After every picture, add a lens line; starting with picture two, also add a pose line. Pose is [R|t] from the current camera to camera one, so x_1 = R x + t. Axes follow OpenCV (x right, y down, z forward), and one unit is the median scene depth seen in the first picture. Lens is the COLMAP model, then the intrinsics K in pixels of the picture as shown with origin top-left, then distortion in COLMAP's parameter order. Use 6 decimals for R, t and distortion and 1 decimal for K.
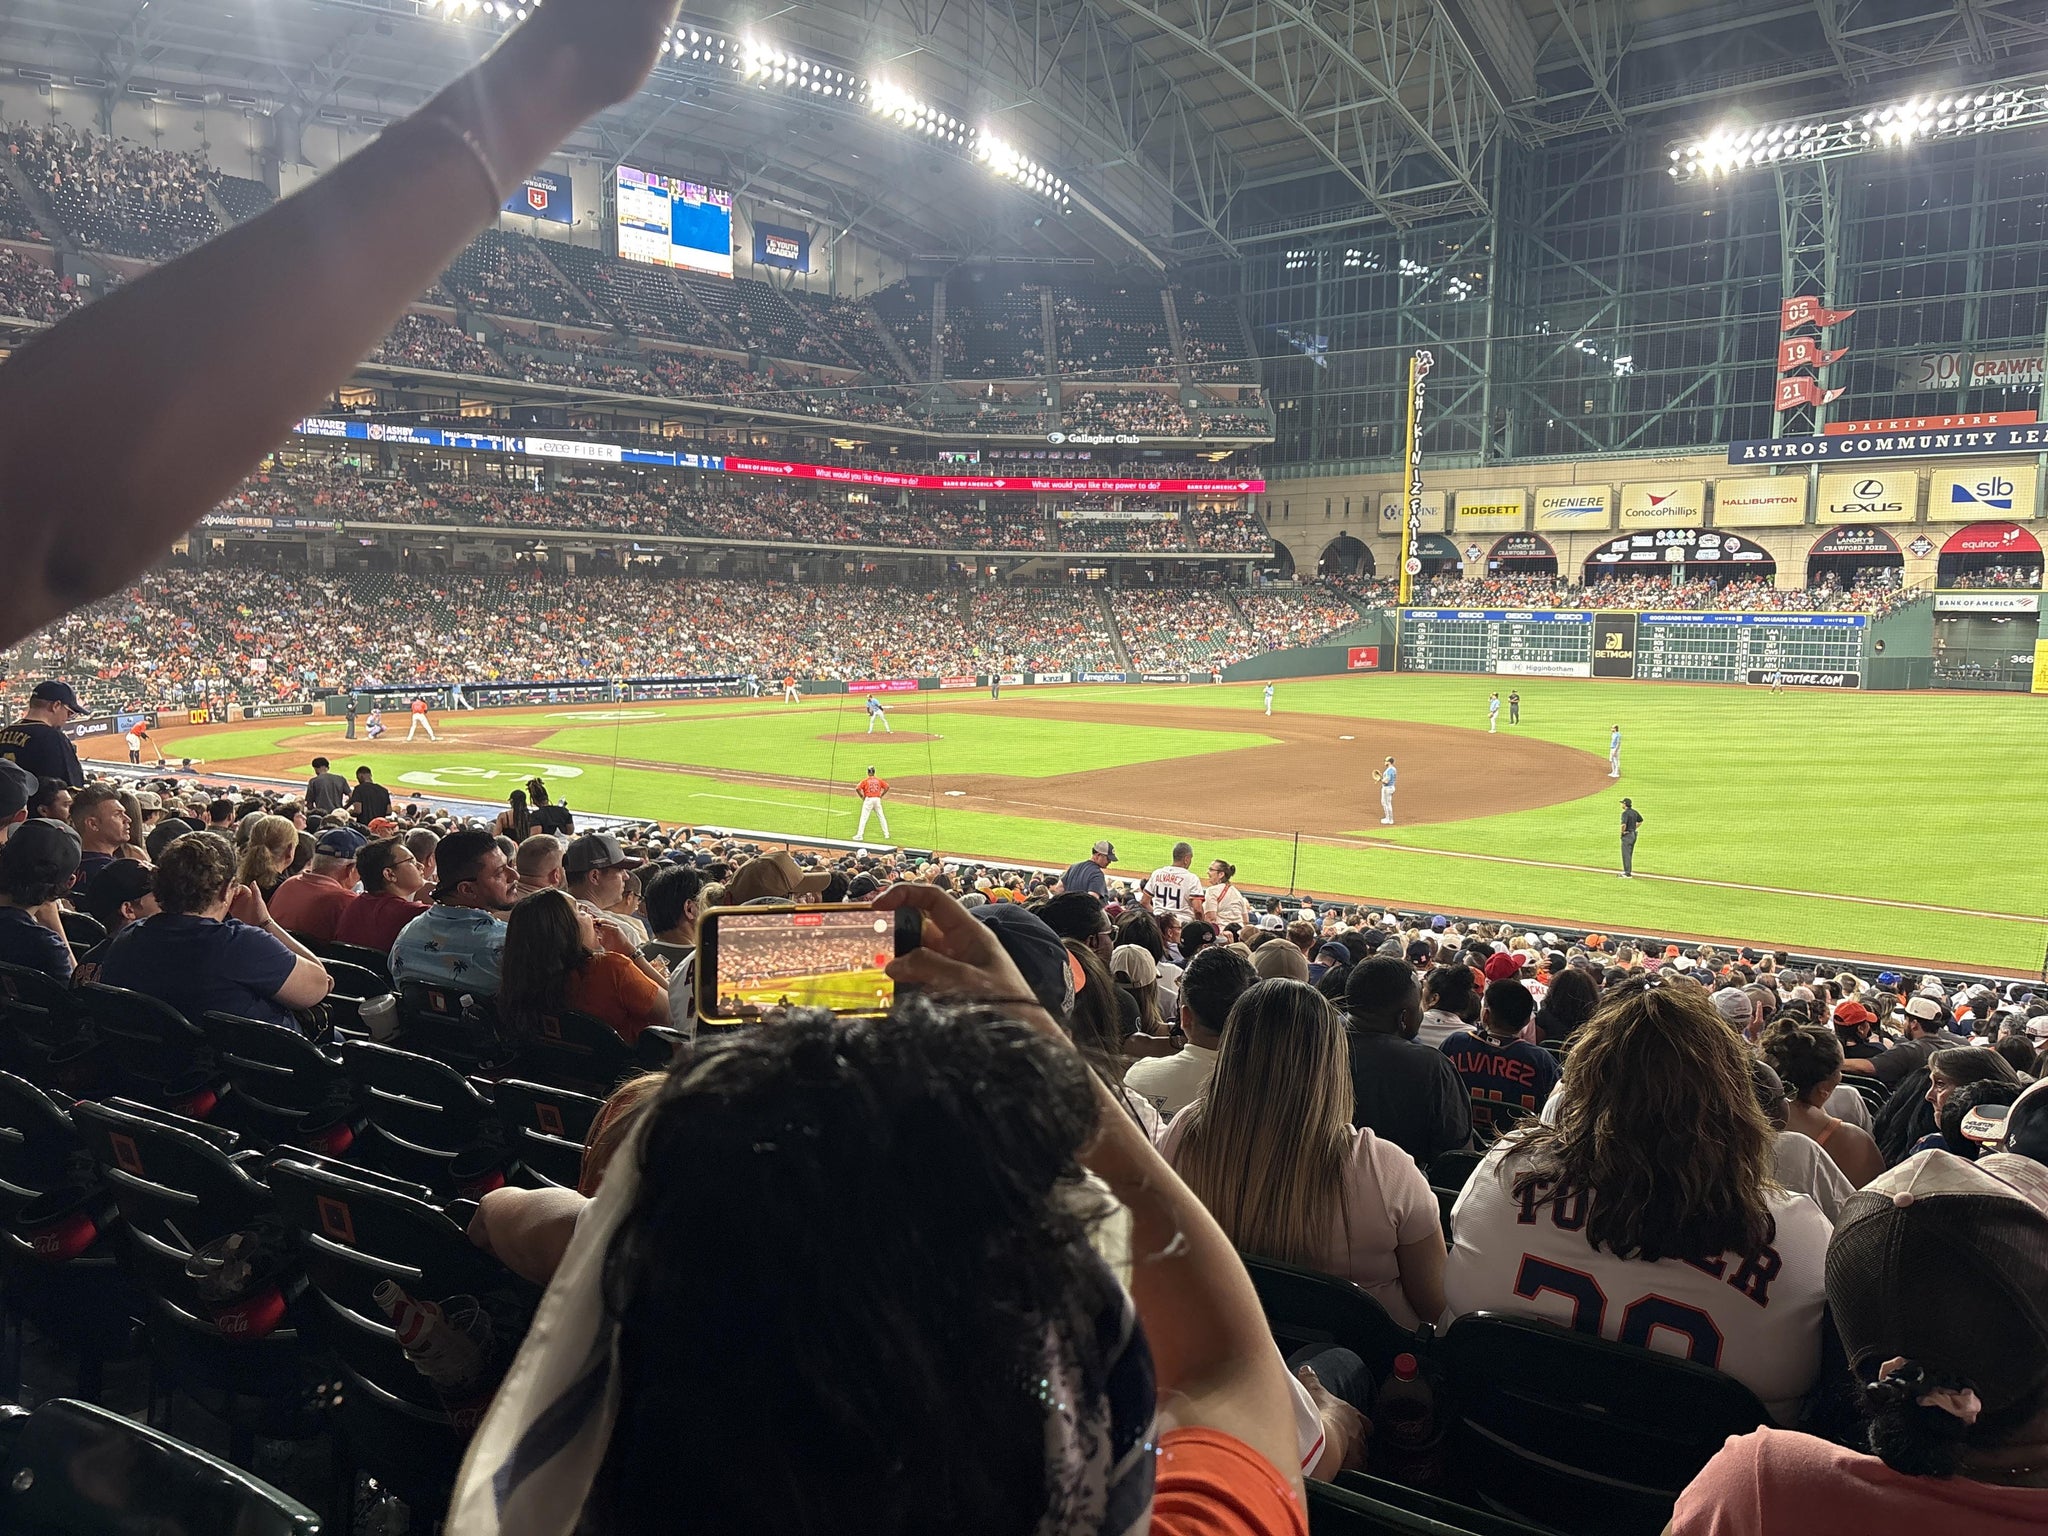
lens RADIAL K [[1551.9, 0, 1024.0], [0, 1551.9, 768.0], [0, 0, 1]] dist [0.023540, -0.001619]
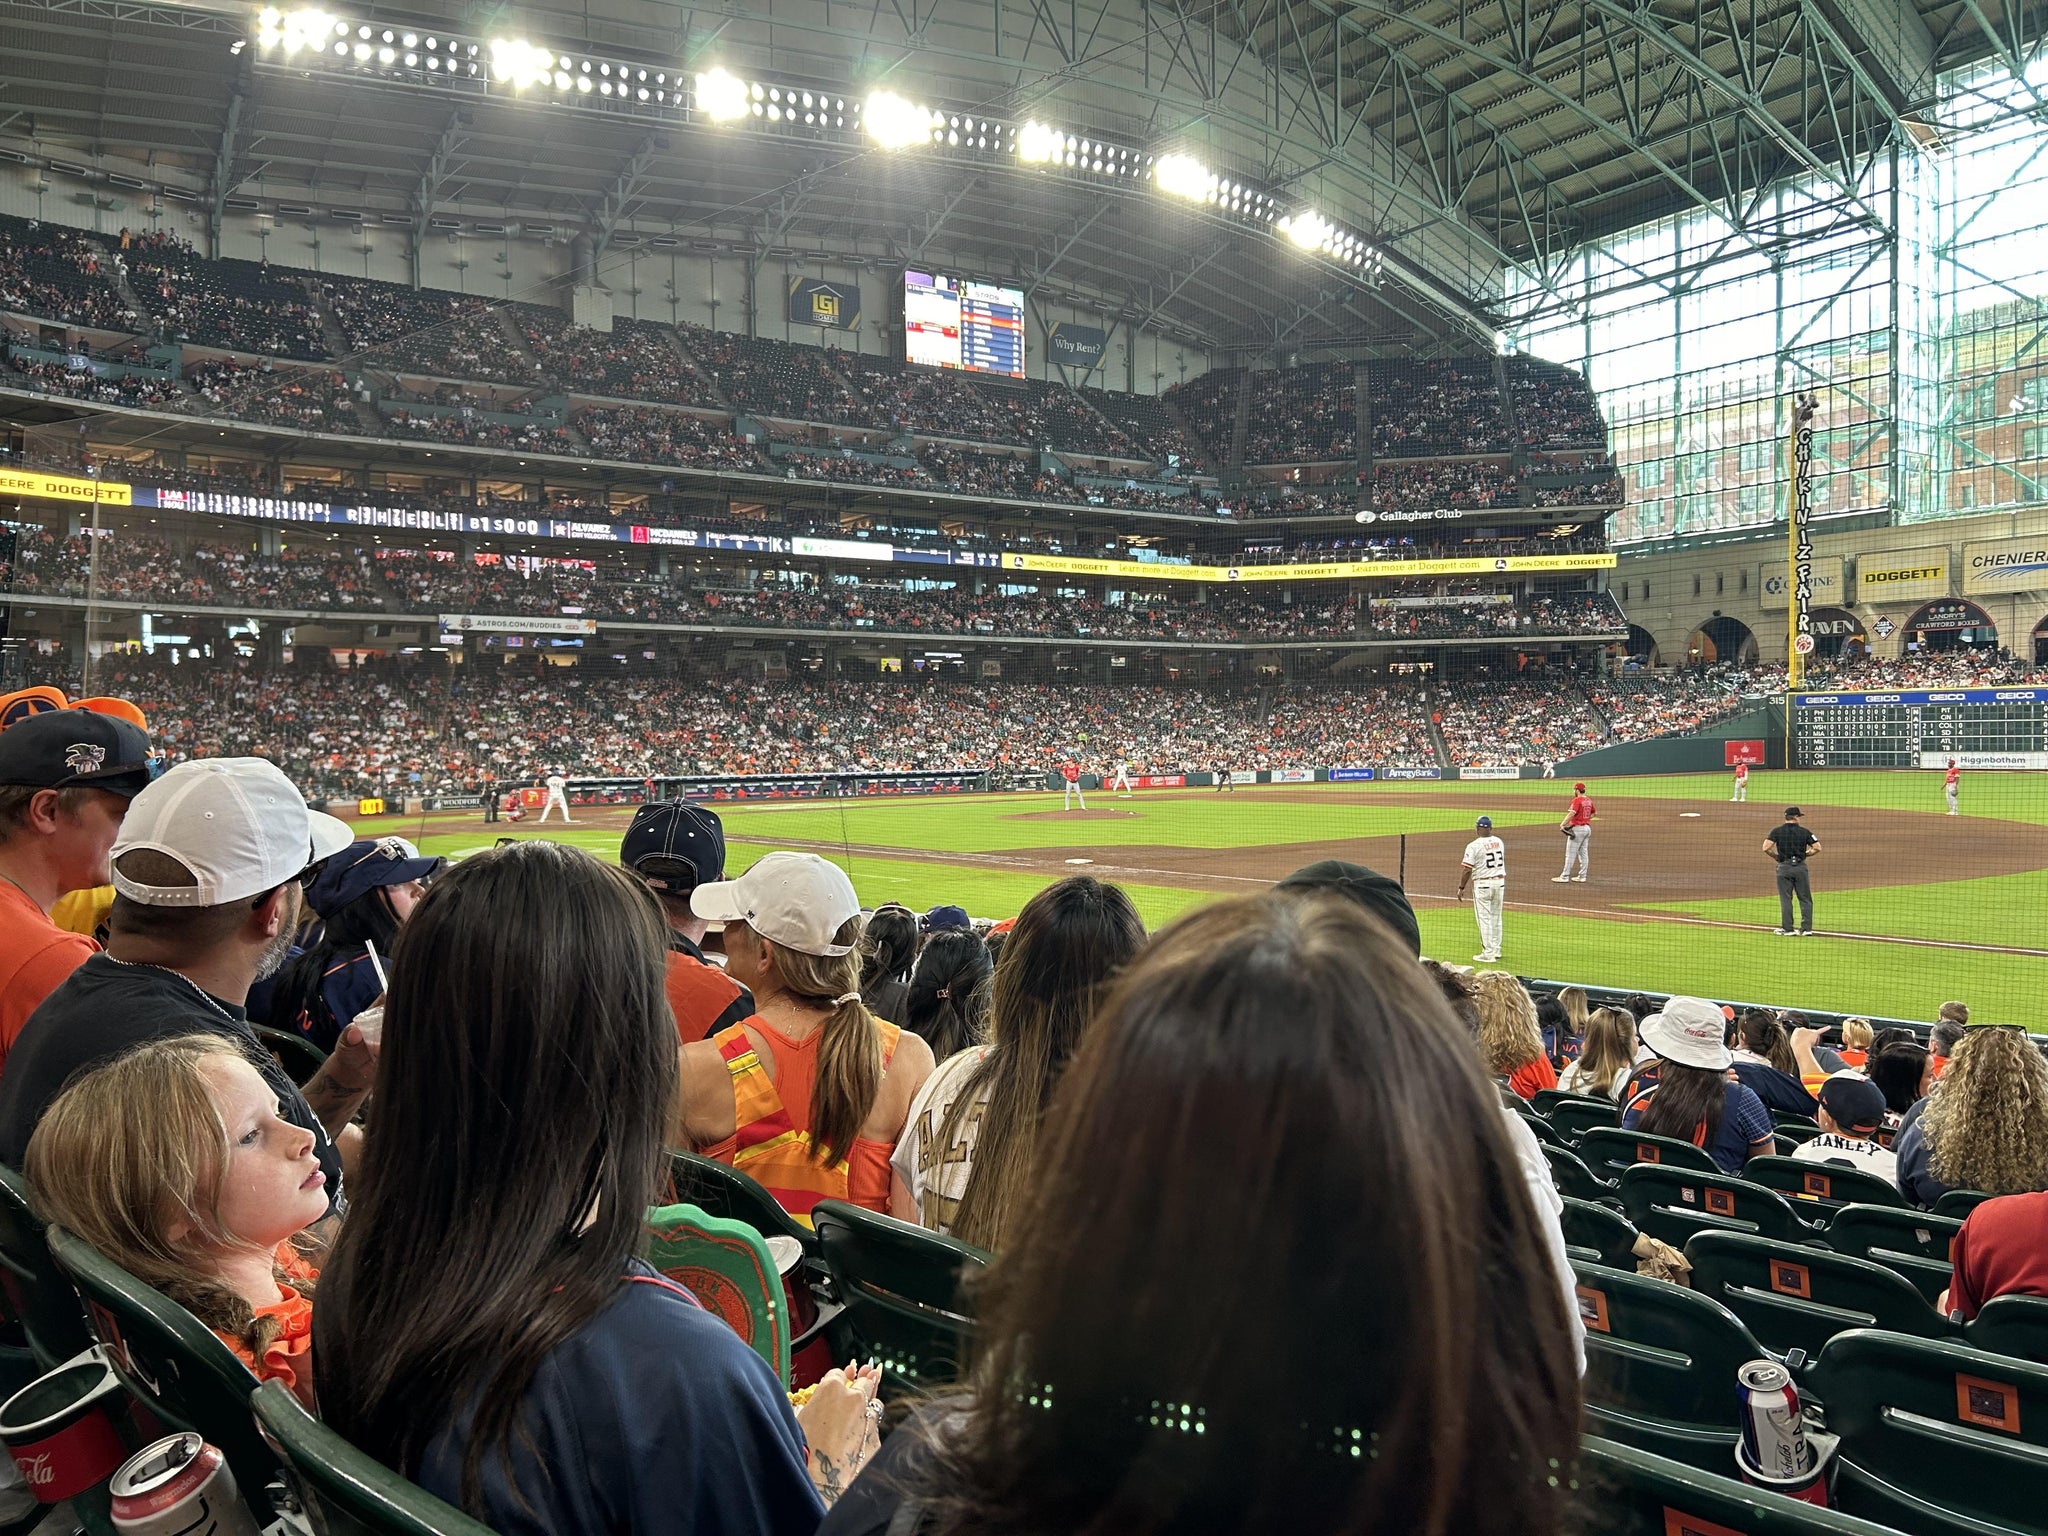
lens RADIAL K [[1547.0, 0, 1037.2], [0, 1547.0, 763.8], [0, 0, 1]] dist [0.057306, -0.059820]
pose [[0.974296, -0.018636, -0.224501, 0.036461], [-0.001944, 0.995840, -0.091103, 0.013360], [0.225265, 0.089197, 0.970206, 0.097568]]
